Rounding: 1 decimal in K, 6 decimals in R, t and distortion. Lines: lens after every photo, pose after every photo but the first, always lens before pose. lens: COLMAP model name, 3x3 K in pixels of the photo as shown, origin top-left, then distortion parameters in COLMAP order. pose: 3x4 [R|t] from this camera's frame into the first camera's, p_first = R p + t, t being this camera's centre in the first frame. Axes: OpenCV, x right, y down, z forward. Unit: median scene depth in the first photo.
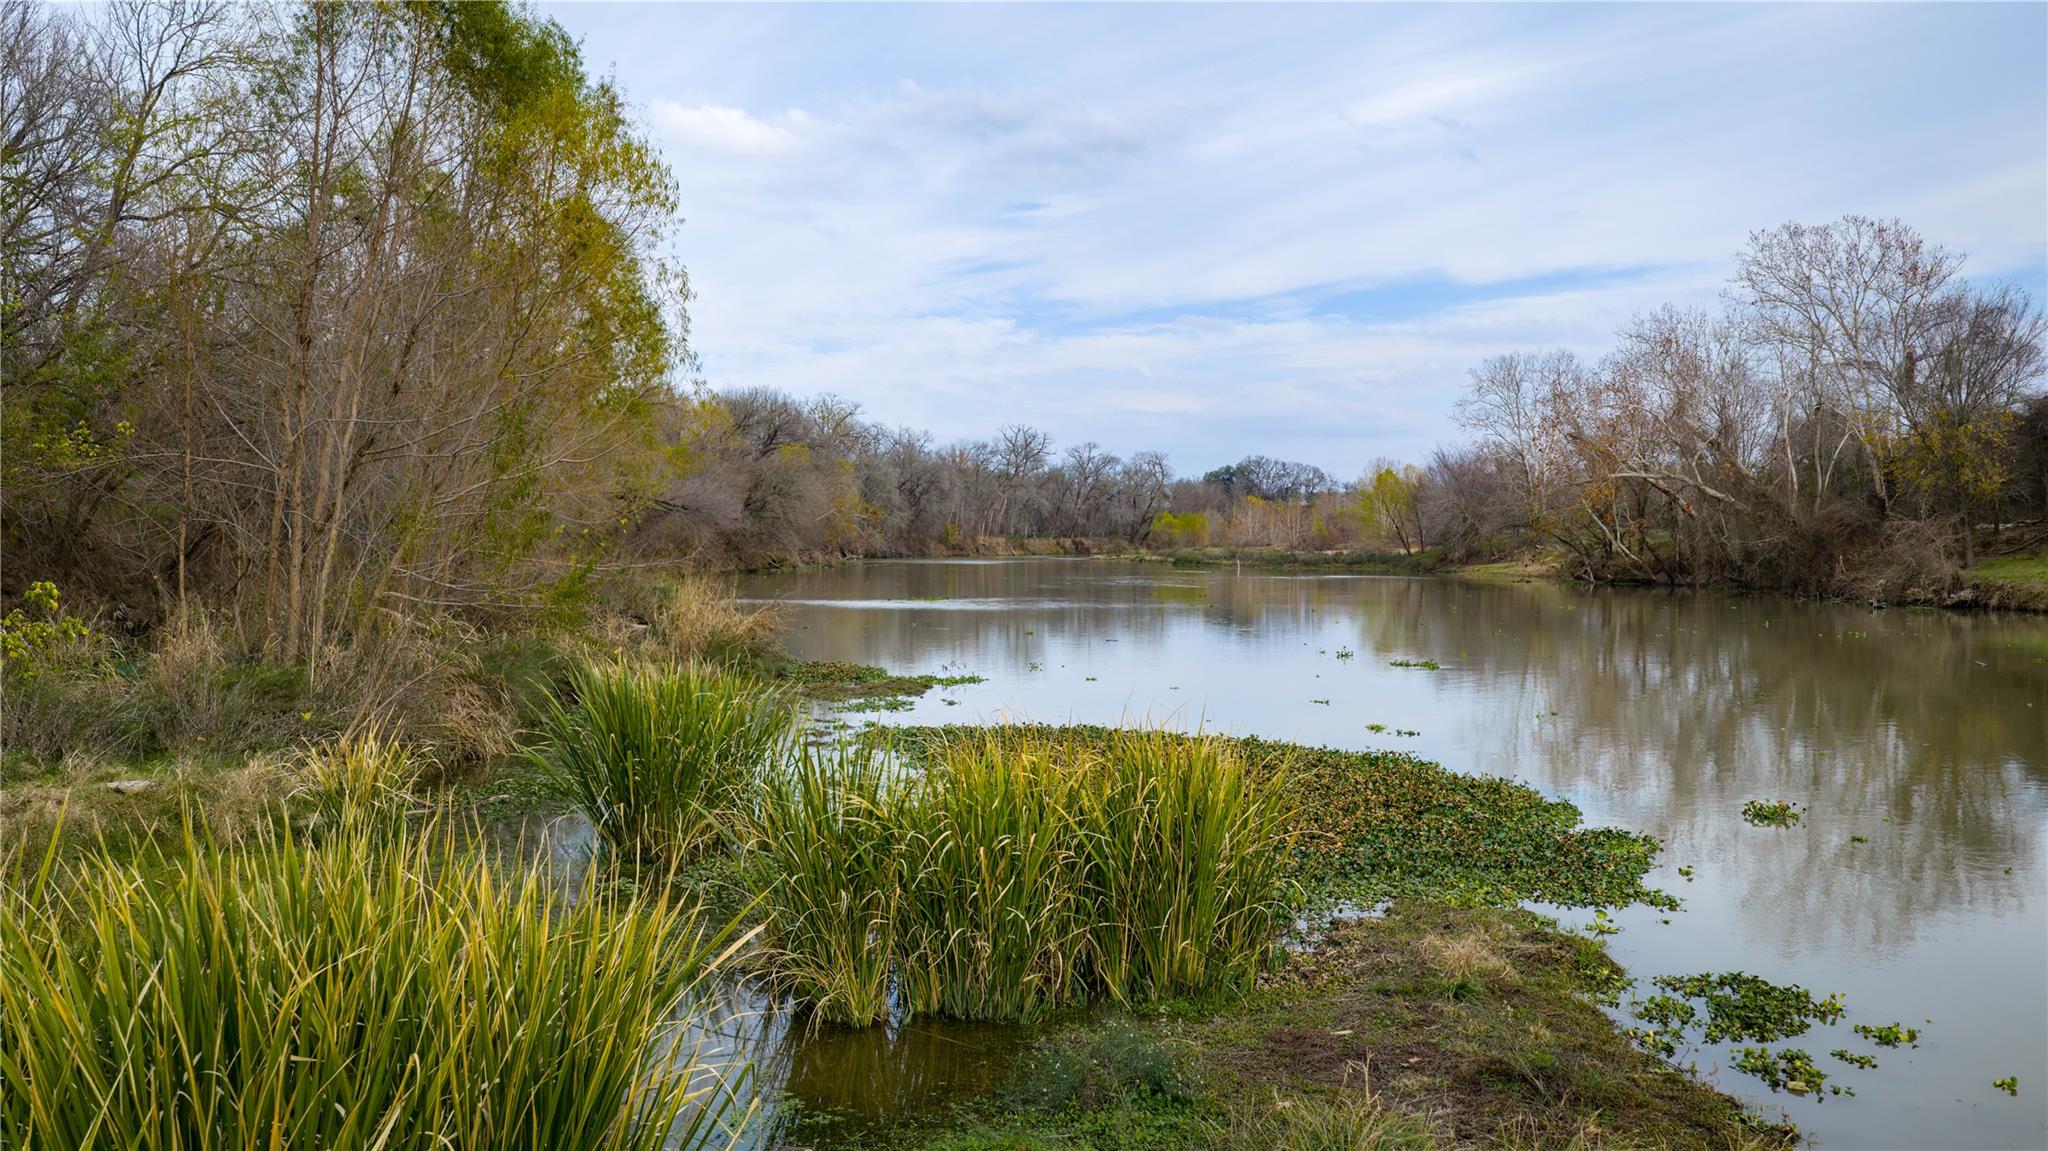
lens RADIAL K [[1686.2, 0, 1024.0], [0, 1686.2, 575.5], [0, 0, 1]] dist [0.015822, -0.008853]
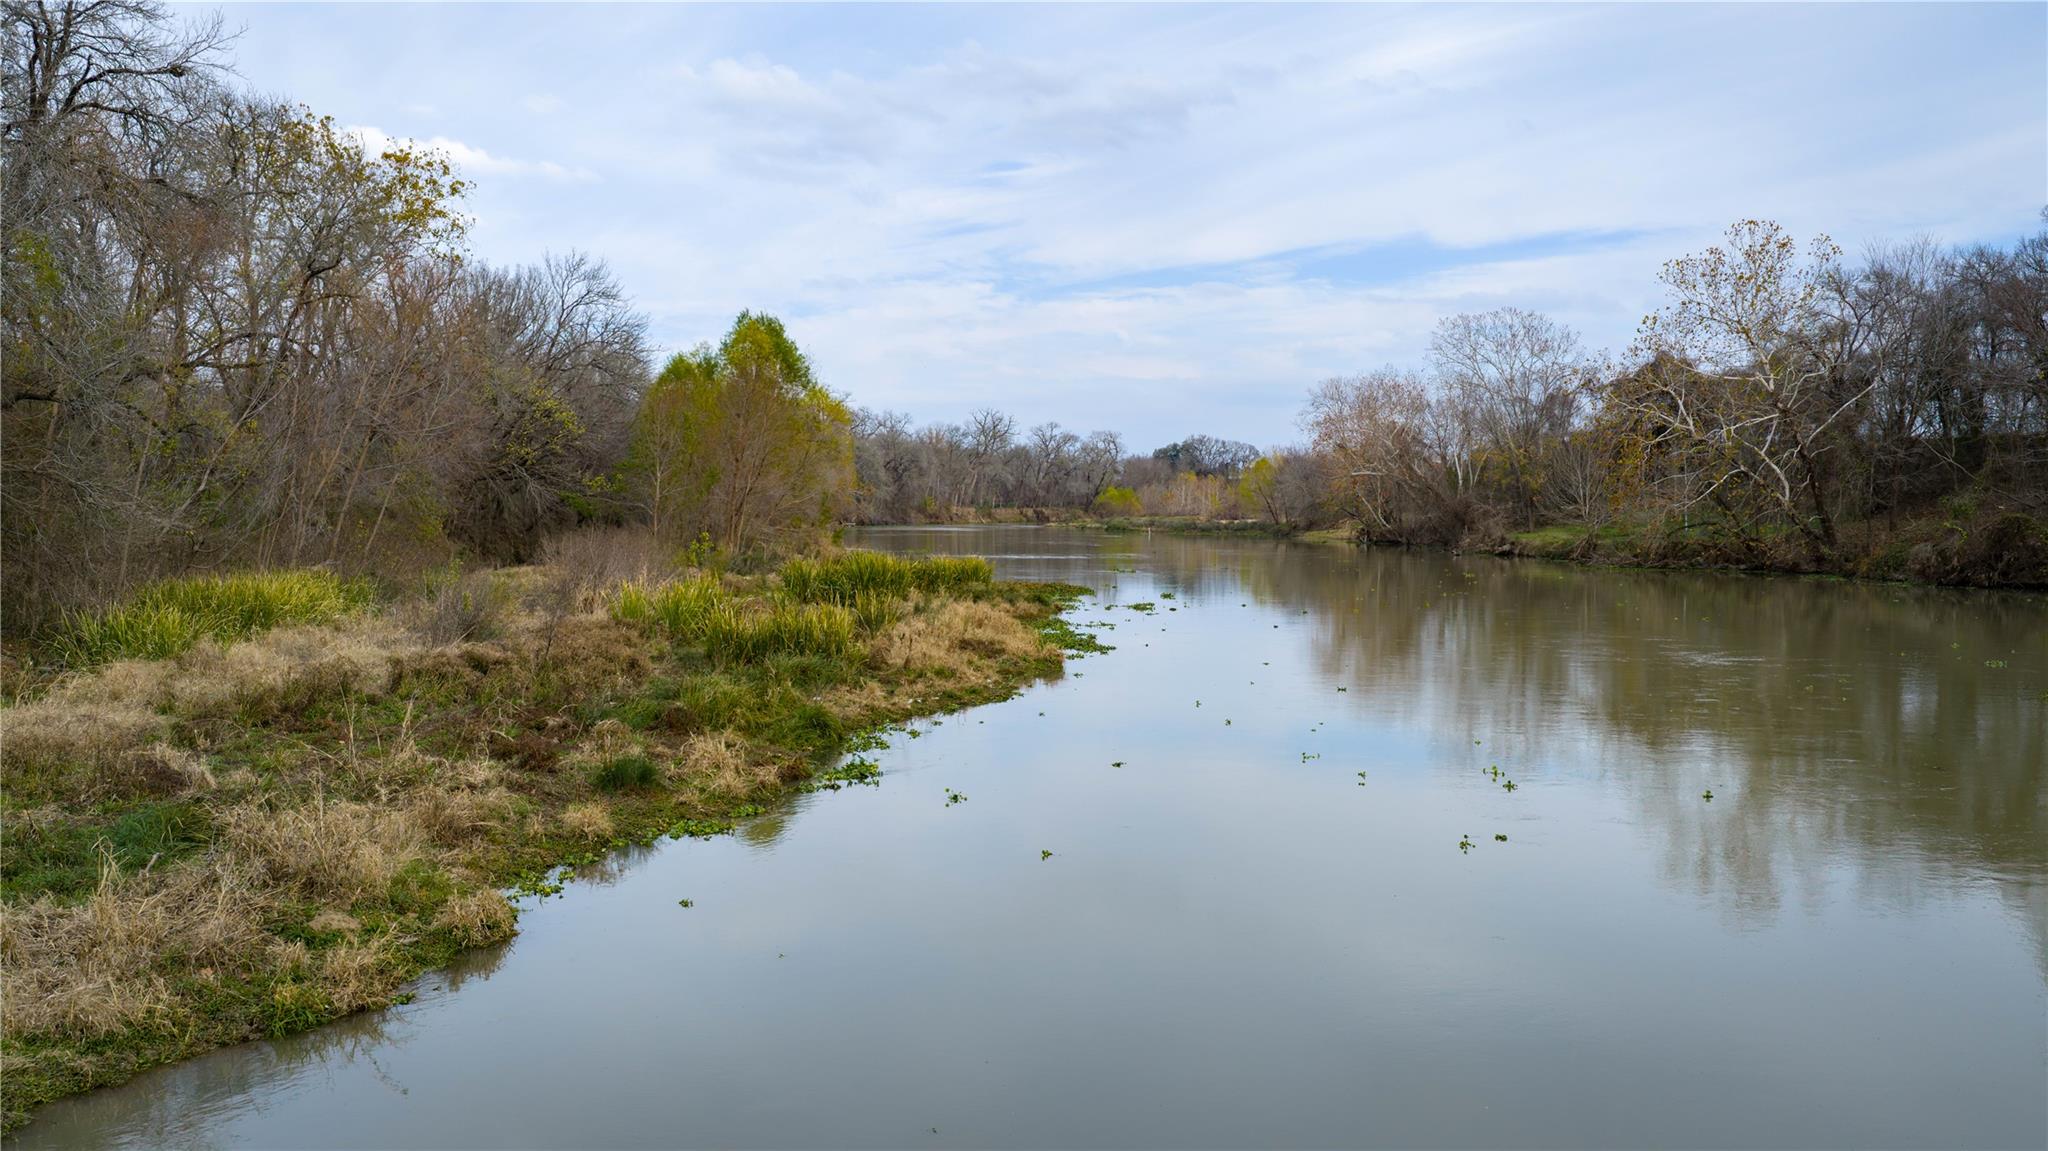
lens RADIAL K [[1686.2, 0, 1024.0], [0, 1686.2, 575.5], [0, 0, 1]] dist [0.015822, -0.008853]
pose [[0.999911, 0.000988, 0.013312, 0.006851], [-0.001248, 0.999809, 0.019519, 0.001436], [-0.013290, -0.019534, 0.999721, -0.157328]]
